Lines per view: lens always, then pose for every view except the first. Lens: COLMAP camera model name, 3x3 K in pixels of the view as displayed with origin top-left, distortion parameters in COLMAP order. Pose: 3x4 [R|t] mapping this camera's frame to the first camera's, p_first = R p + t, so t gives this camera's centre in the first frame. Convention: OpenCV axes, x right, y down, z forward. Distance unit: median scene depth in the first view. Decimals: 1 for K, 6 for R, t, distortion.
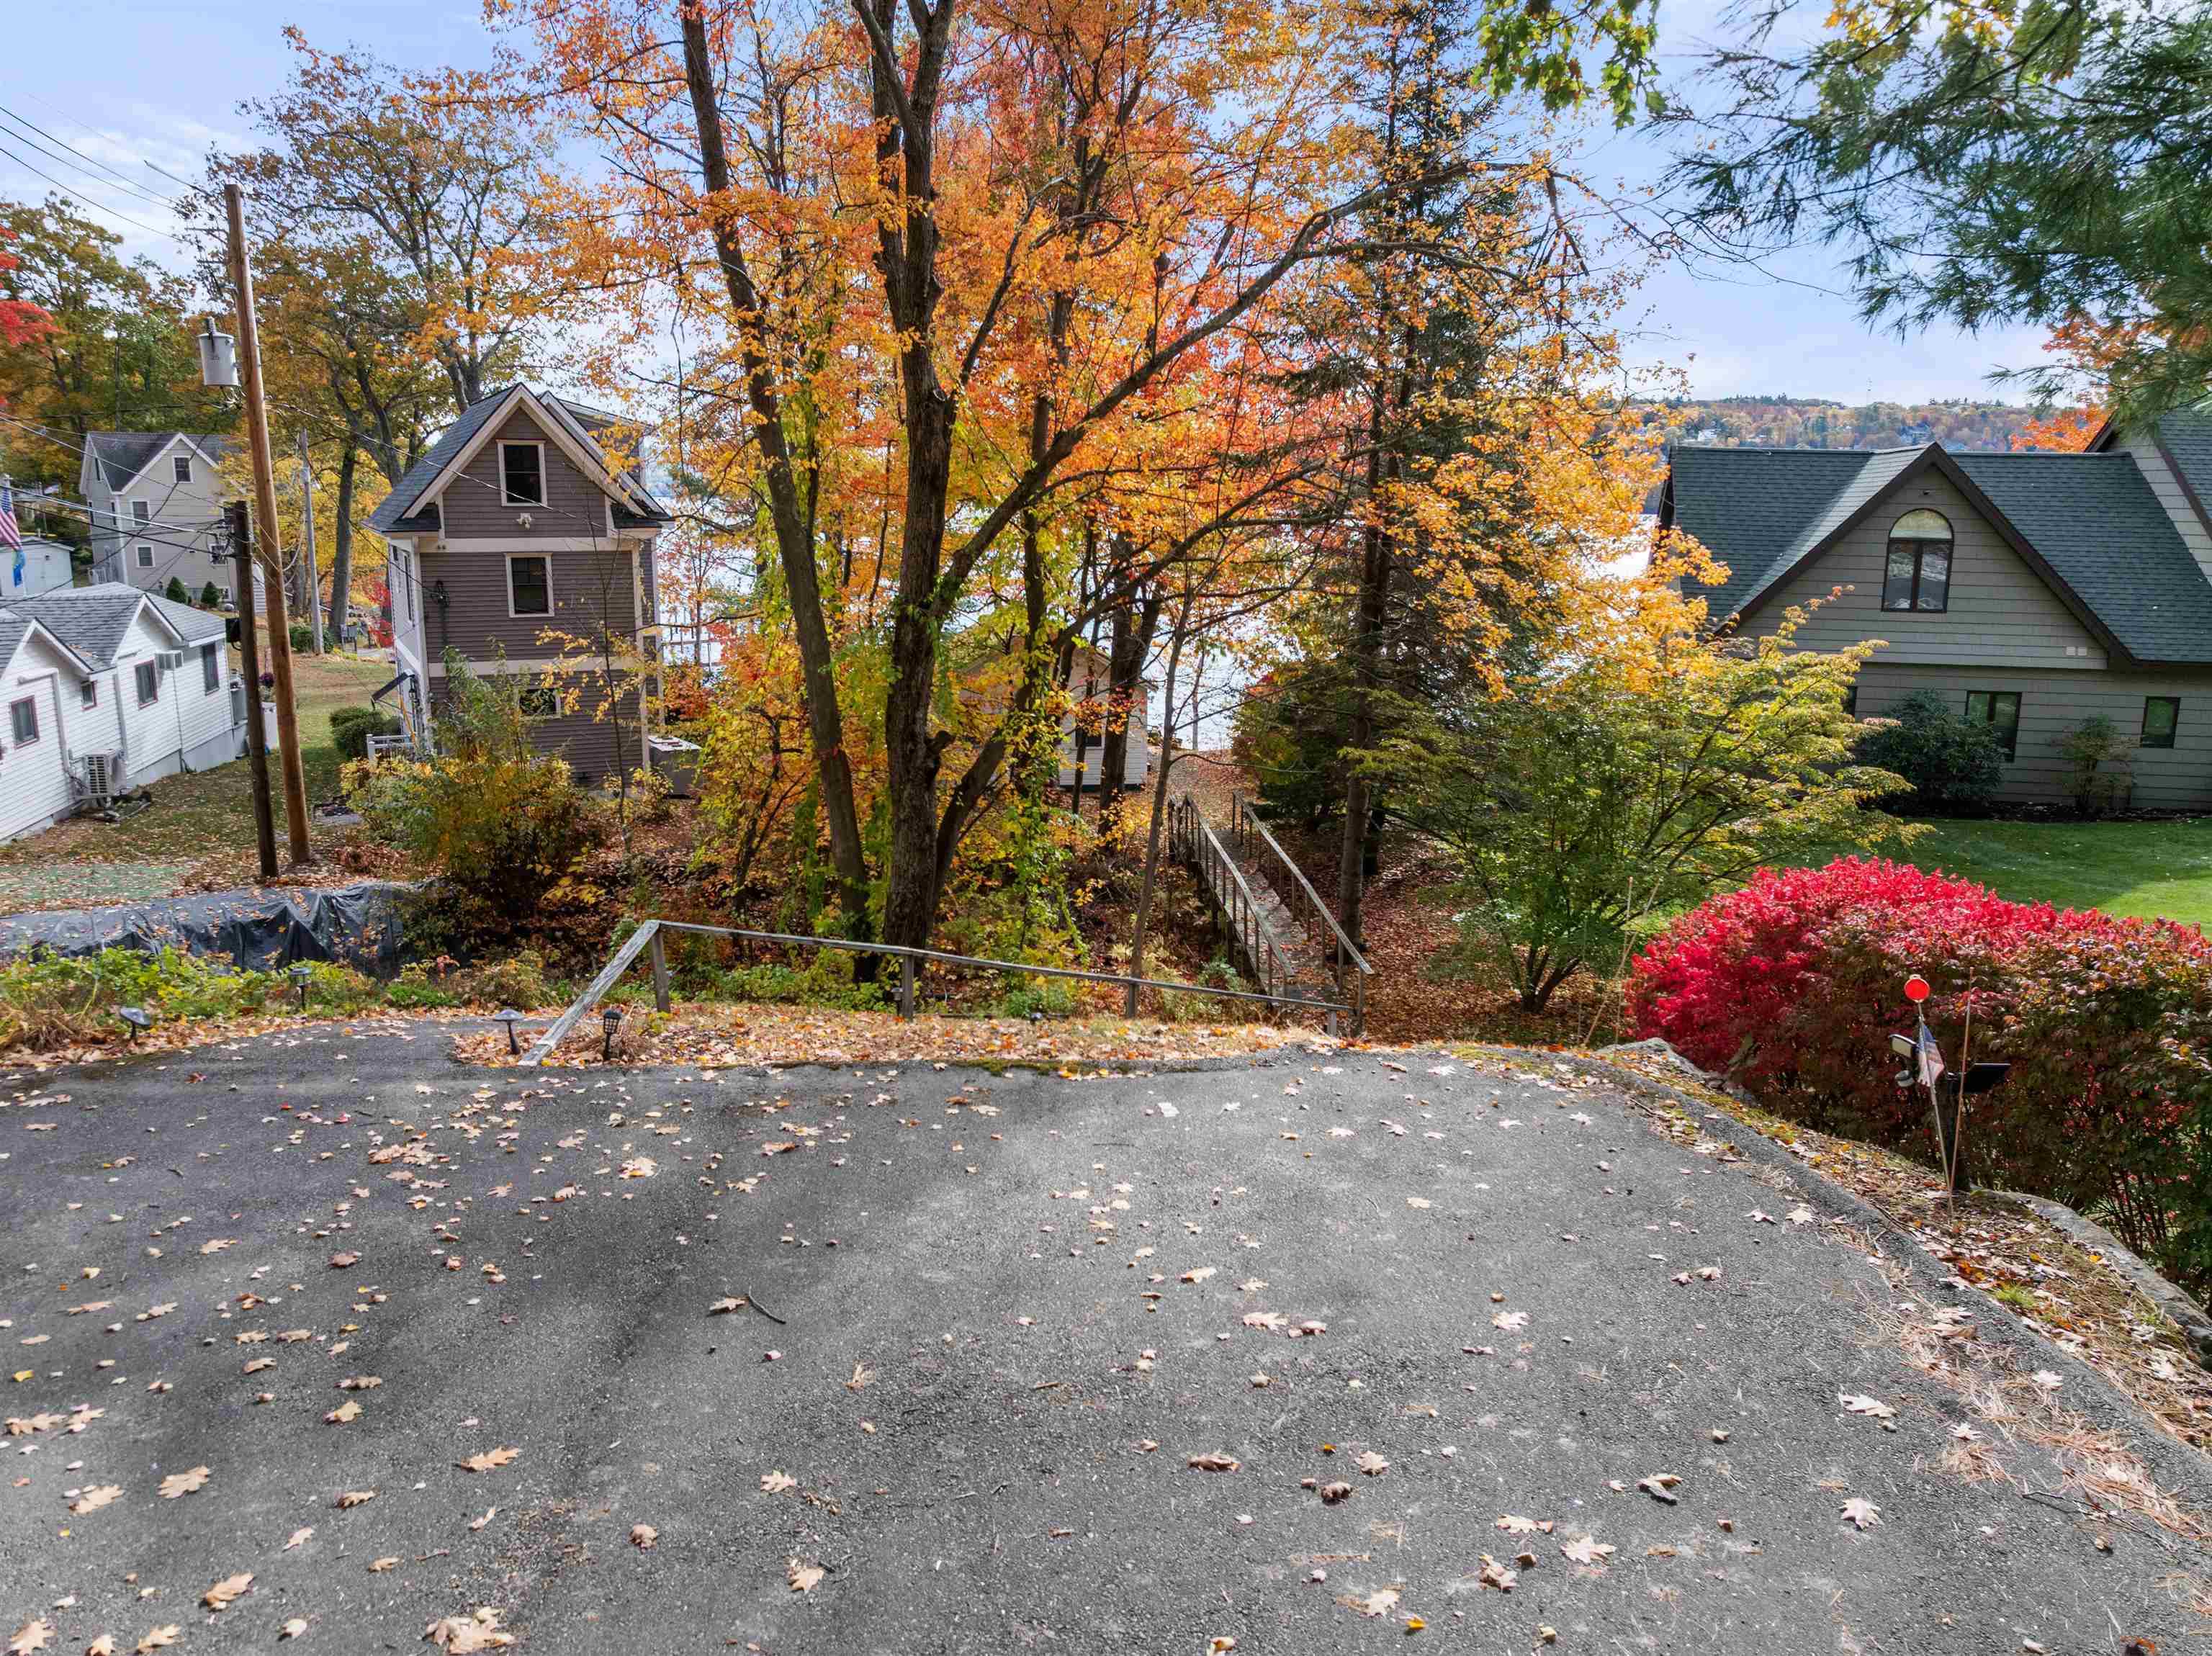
lens RADIAL K [[1557.5, 0, 1104.4], [0, 1557.5, 821.3], [0, 0, 1]] dist [-0.032276, 0.002557]
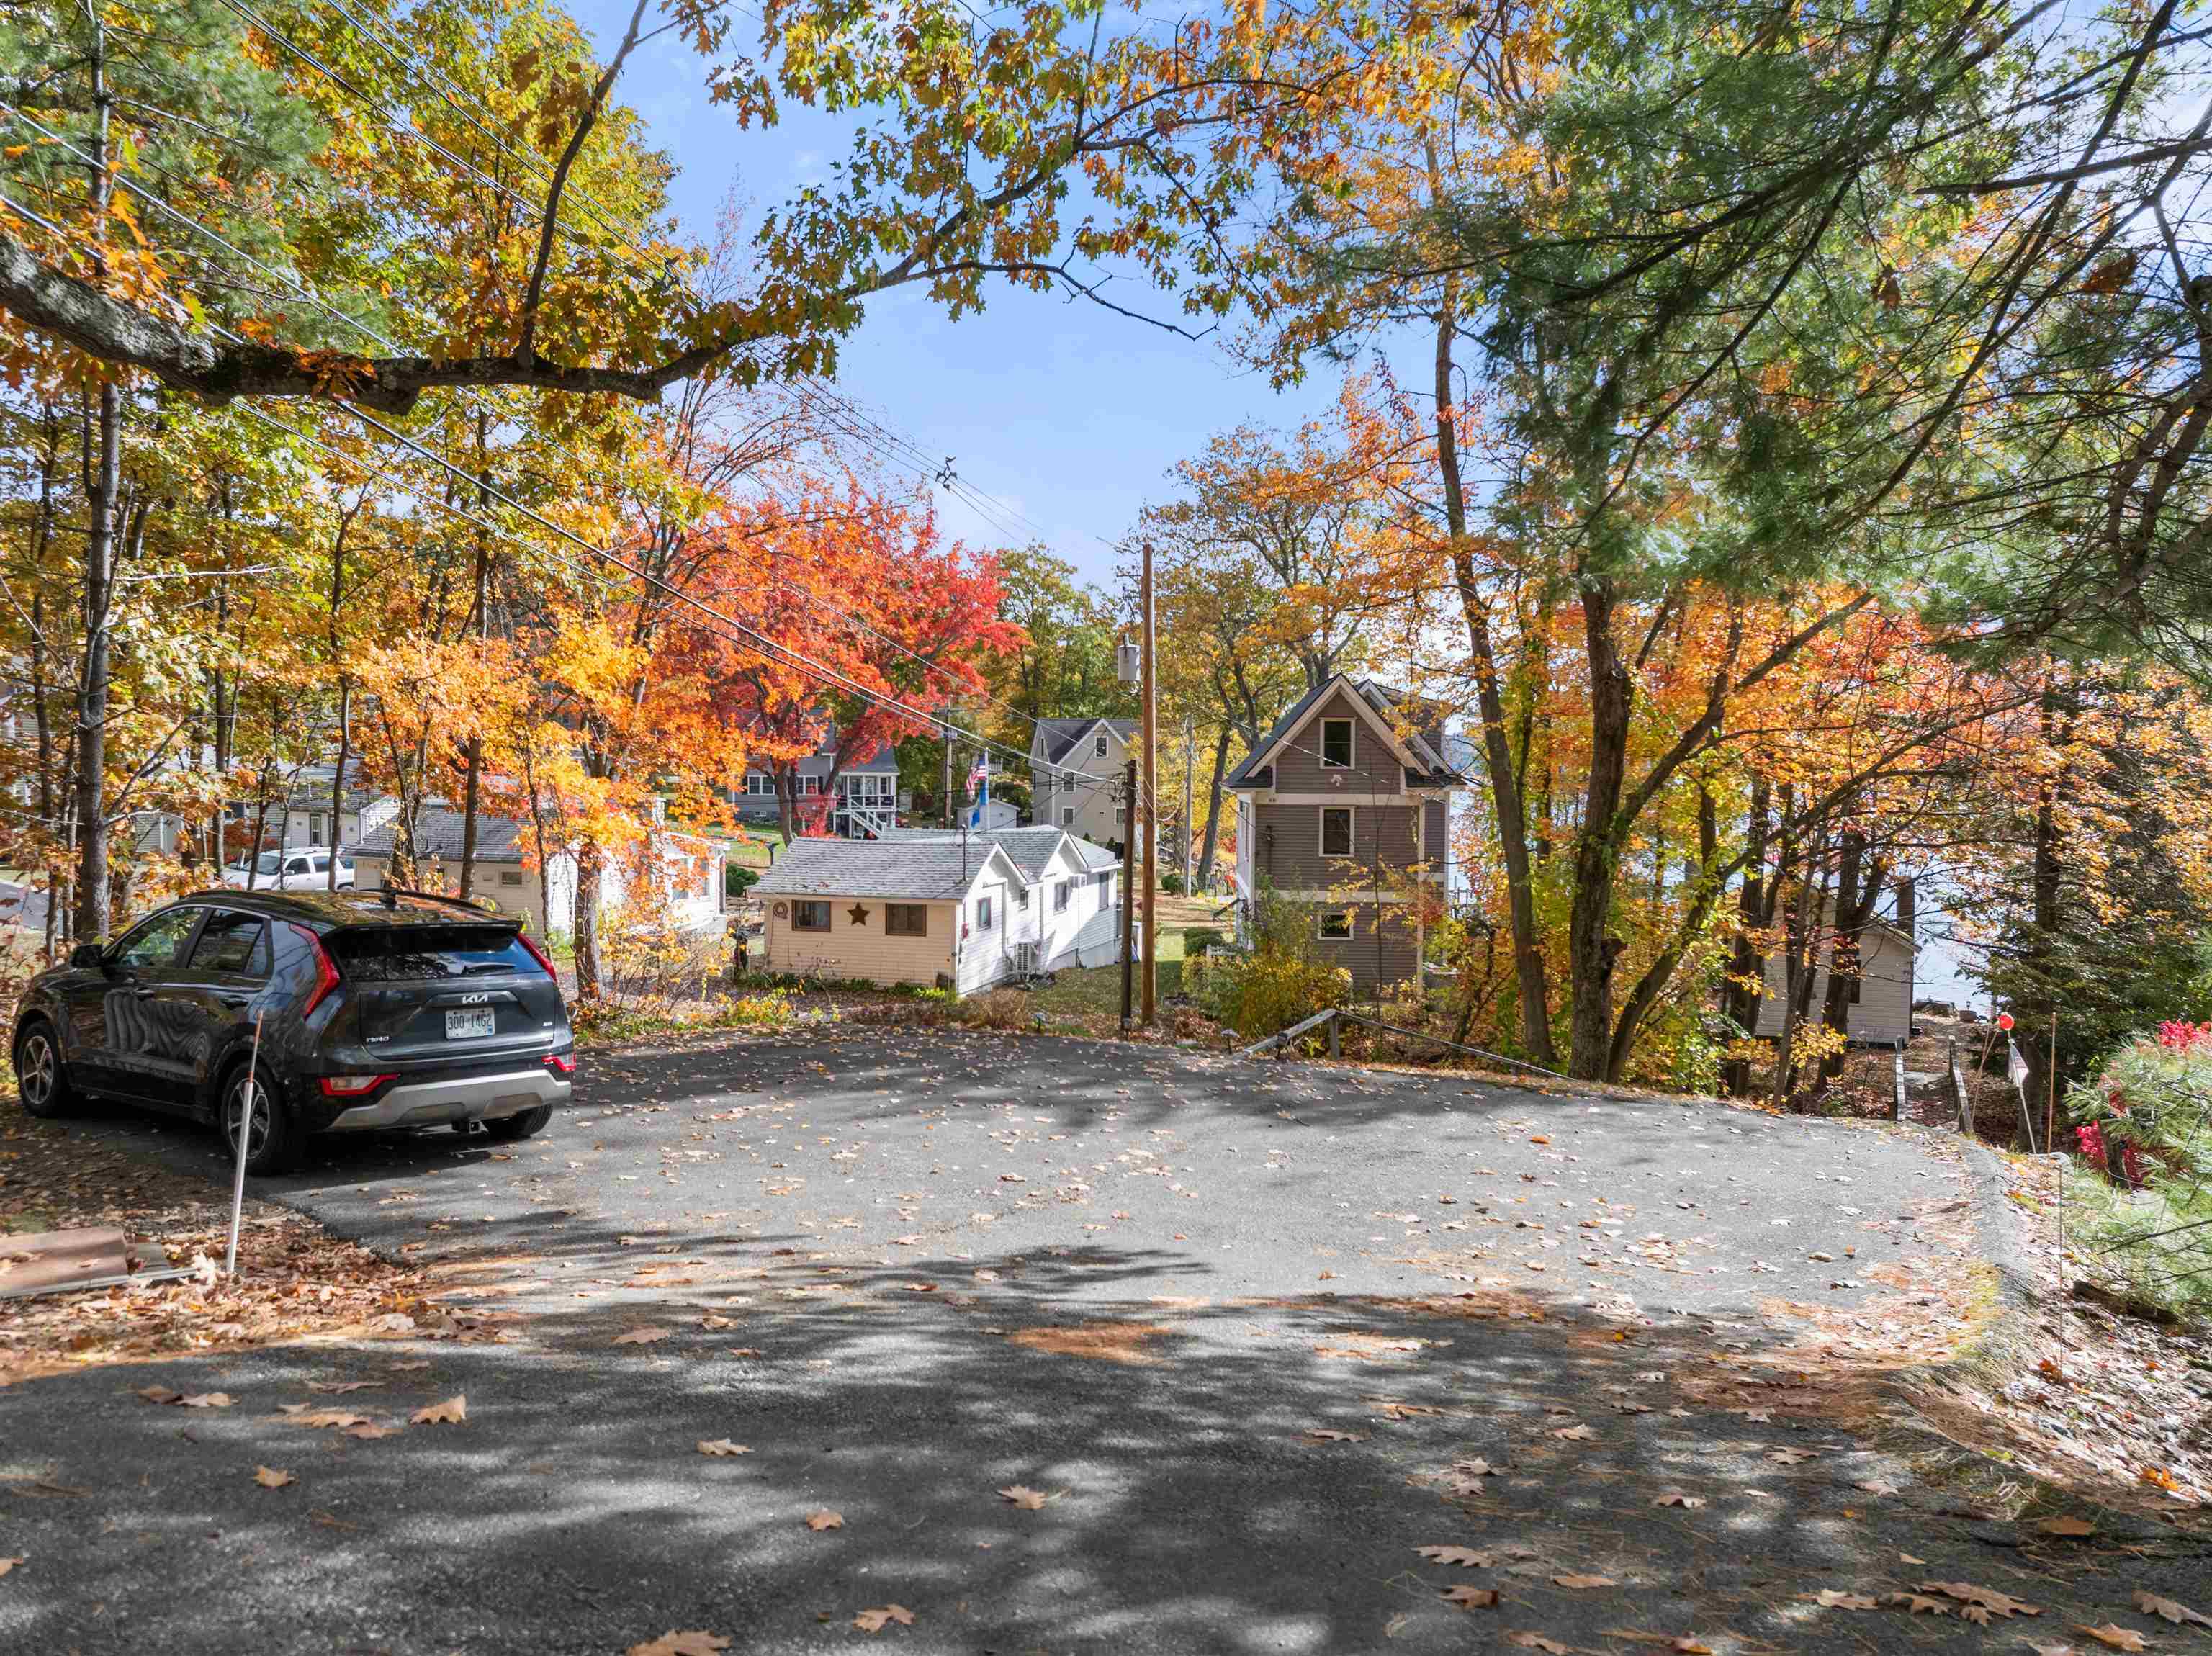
lens RADIAL K [[1557.5, 0, 1104.4], [0, 1557.5, 821.3], [0, 0, 1]] dist [-0.032276, 0.002557]
pose [[0.864022, 0.015265, -0.503222, 0.087010], [-0.103849, 0.983449, -0.148473, 0.040012], [0.492627, 0.180542, 0.851307, -0.140016]]
